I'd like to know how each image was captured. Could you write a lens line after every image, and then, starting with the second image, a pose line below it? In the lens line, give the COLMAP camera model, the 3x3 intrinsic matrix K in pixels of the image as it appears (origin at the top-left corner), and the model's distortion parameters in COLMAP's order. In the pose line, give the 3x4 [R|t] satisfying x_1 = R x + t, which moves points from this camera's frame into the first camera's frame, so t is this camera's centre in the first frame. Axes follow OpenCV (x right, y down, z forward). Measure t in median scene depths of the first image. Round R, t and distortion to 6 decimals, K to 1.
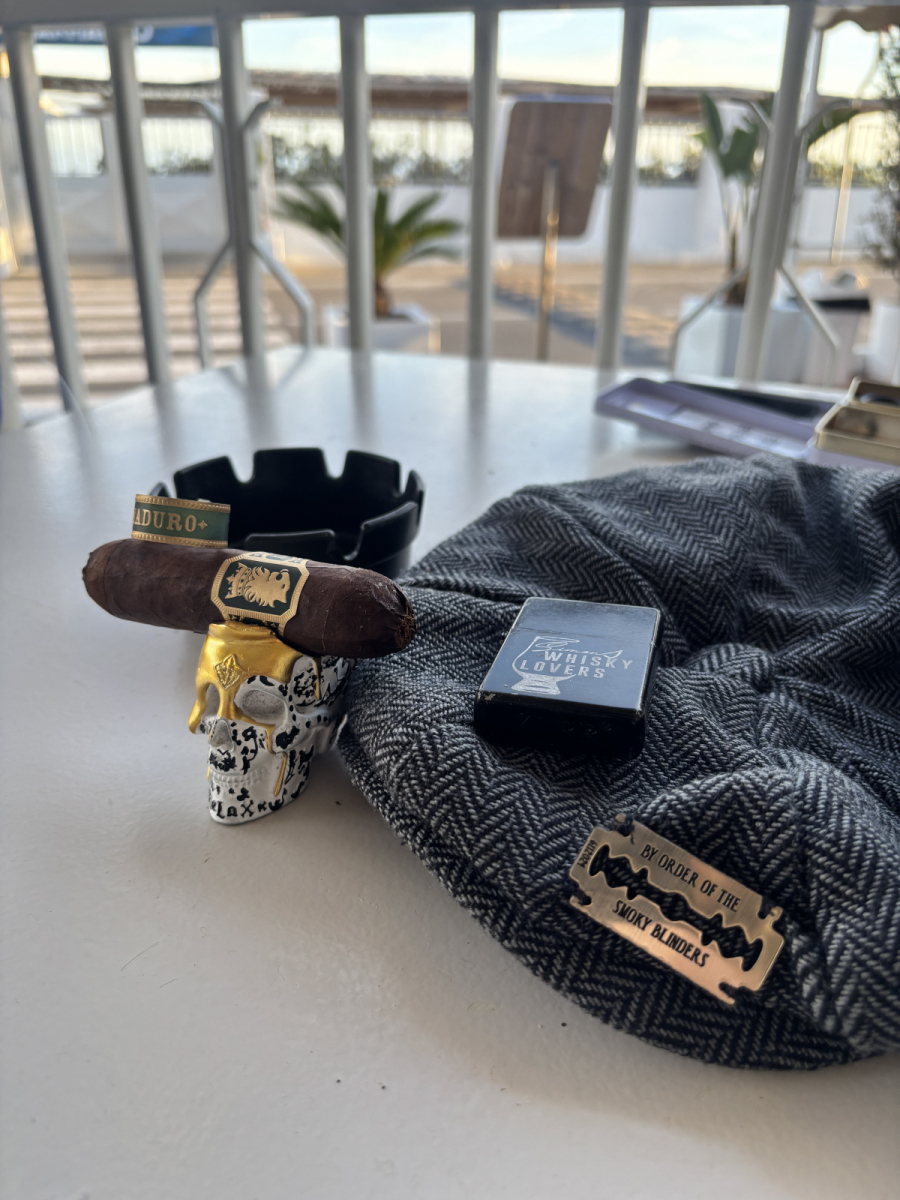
lens RADIAL K [[965.5, 0, 450.0], [0, 965.5, 600.0], [0, 0, 1]] dist [0.052533, -0.092974]
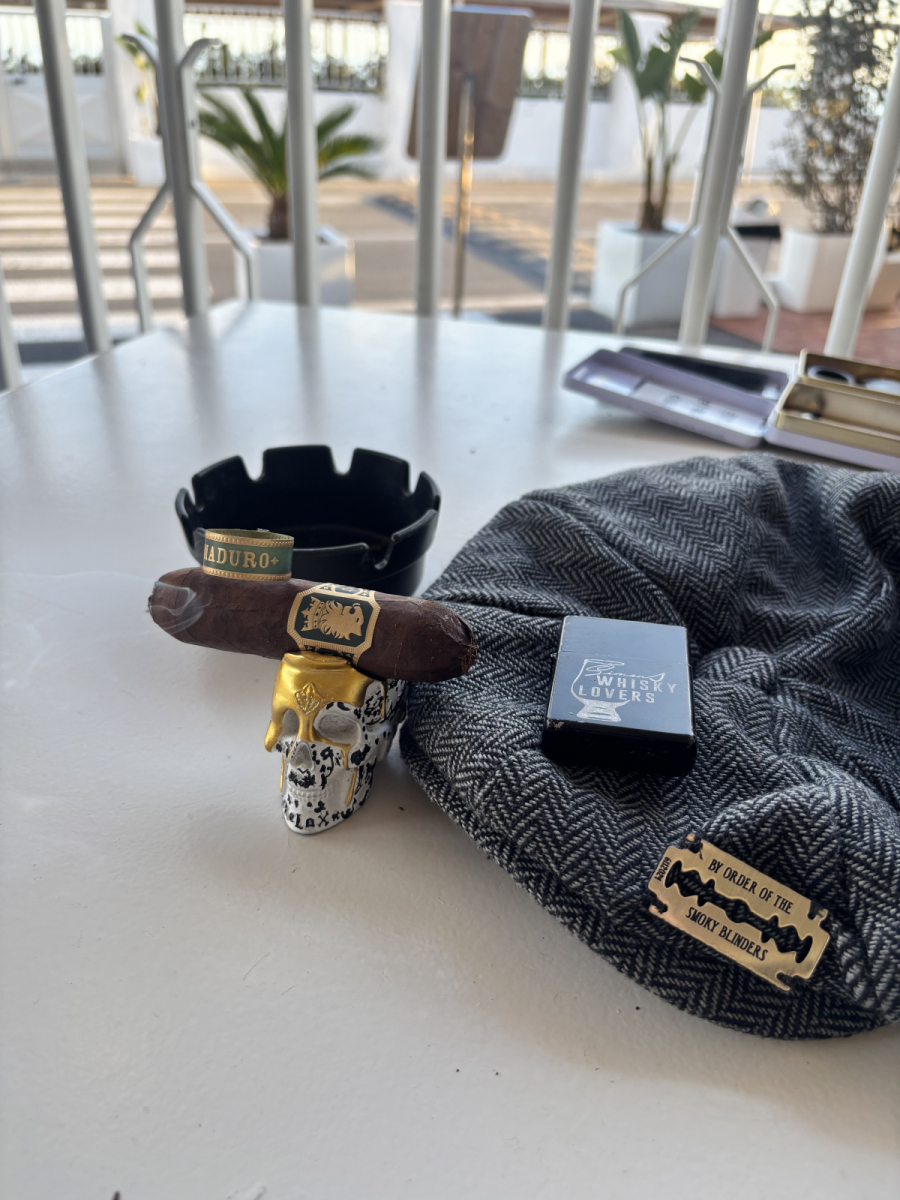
lens RADIAL K [[965.5, 0, 450.0], [0, 965.5, 600.0], [0, 0, 1]] dist [0.052533, -0.092974]
pose [[0.995845, -0.018977, 0.089069, -0.170788], [0.011853, 0.996737, 0.079840, -0.126967], [-0.090293, -0.078452, 0.992820, -0.090075]]
